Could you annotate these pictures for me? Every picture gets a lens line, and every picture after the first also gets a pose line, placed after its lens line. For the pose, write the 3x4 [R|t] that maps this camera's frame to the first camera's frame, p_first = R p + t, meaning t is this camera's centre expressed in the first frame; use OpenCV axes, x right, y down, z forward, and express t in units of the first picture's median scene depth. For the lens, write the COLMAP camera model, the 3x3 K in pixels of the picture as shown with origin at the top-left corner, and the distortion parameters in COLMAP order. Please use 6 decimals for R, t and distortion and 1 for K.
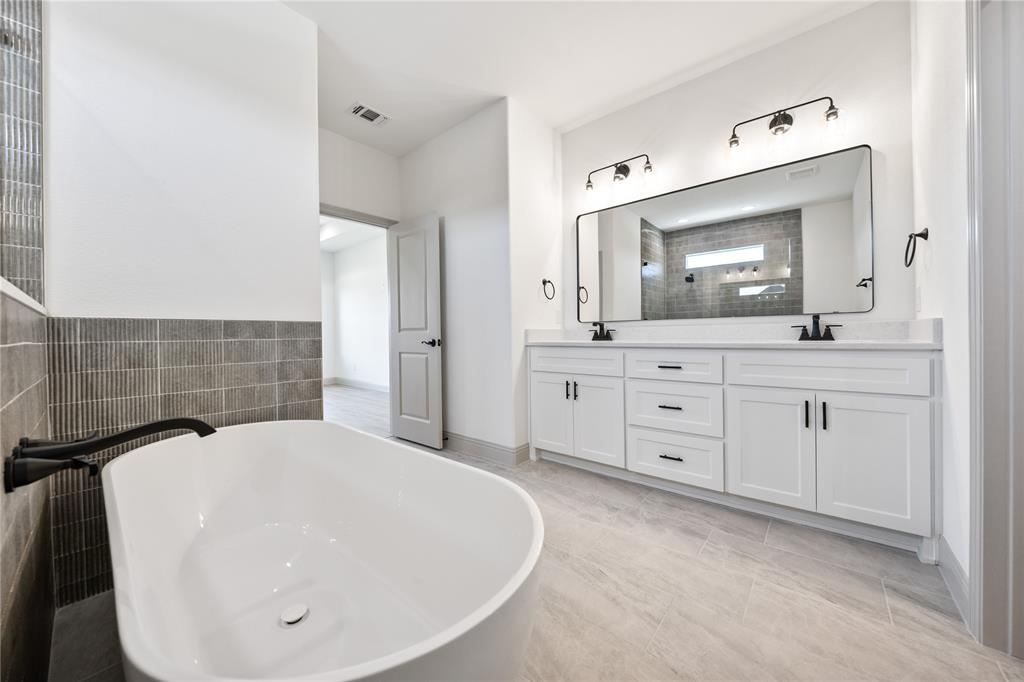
lens RADIAL K [[364.3, 0, 512.0], [0, 364.3, 341.0], [0, 0, 1]] dist [-0.000569, -0.000038]
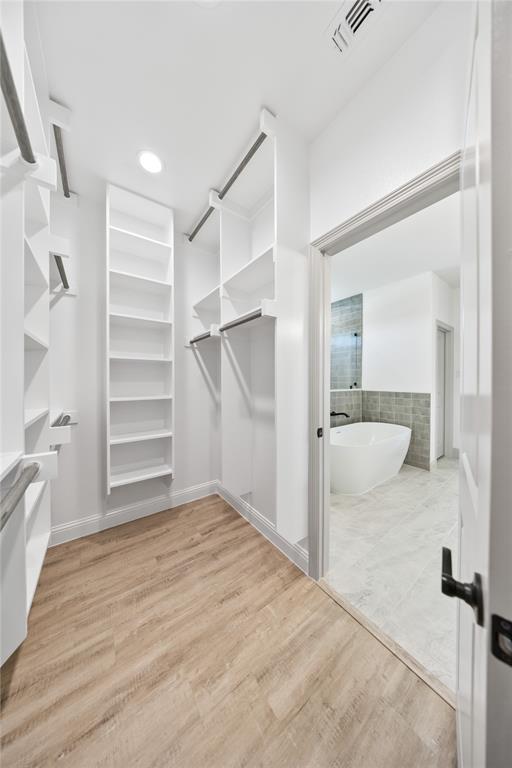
lens RADIAL K [[221.3, 0, 254.2], [0, 221.3, 381.8], [0, 0, 1]] dist [-0.000392, -0.000015]
pose [[-0.235471, 0.019276, -0.971690, 1.333420], [-0.019270, 0.999514, 0.024498, -0.159062], [0.971690, 0.024493, -0.234985, 0.213181]]
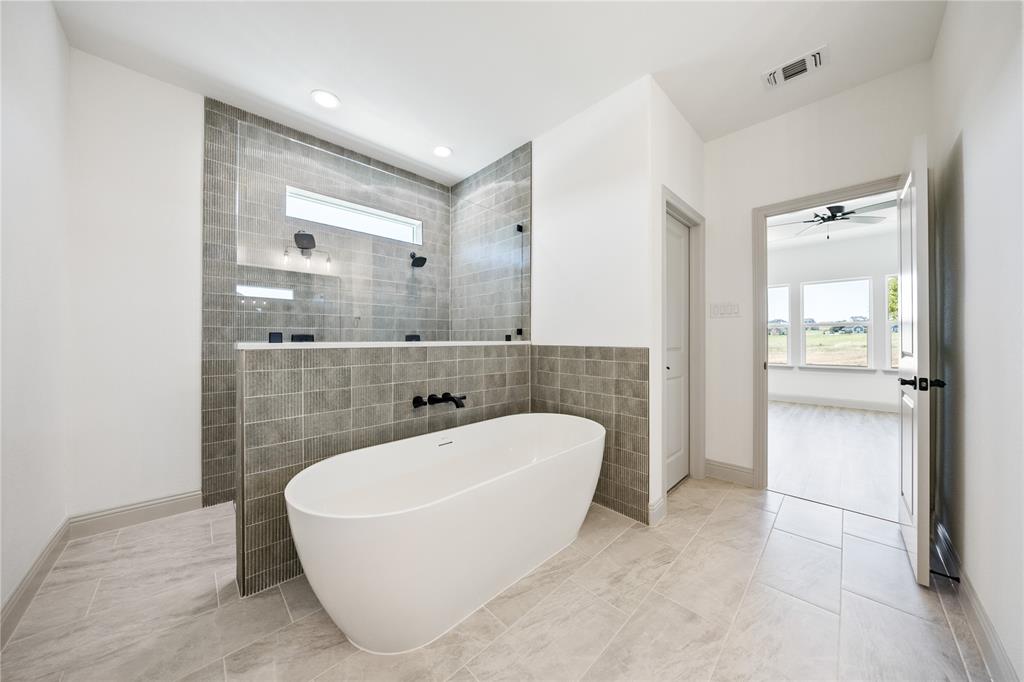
lens RADIAL K [[328.2, 0, 507.4], [0, 328.2, 335.7], [0, 0, 1]] dist [0.000336, 0.000006]
pose [[-0.107563, 0.008293, -0.994164, 0.542688], [-0.020098, 0.999743, 0.010514, -0.099981], [0.993995, 0.021111, -0.107369, 0.759974]]
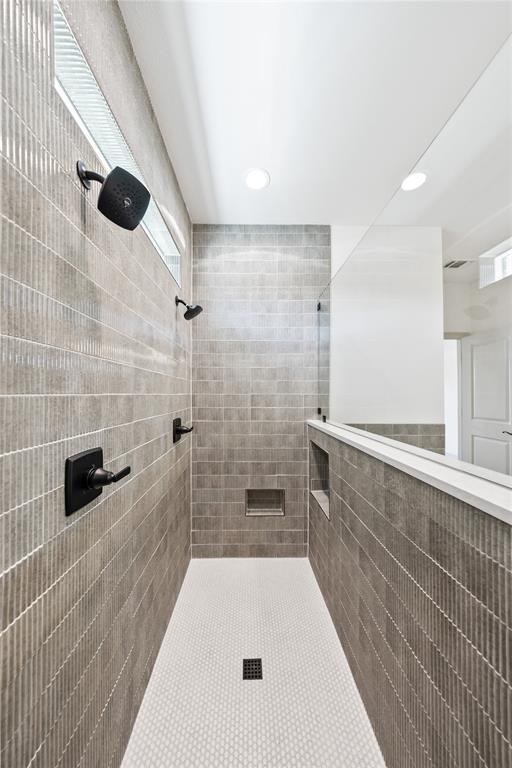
lens RADIAL K [[243.7, 0, 230.8], [0, 243.7, 386.6], [0, 0, 1]] dist [-0.000959, -0.000081]
pose [[0.647121, 0.009908, -0.762323, -0.366647], [-0.027910, 0.999553, -0.010702, -0.189752], [0.761876, 0.028202, 0.647108, -0.364254]]
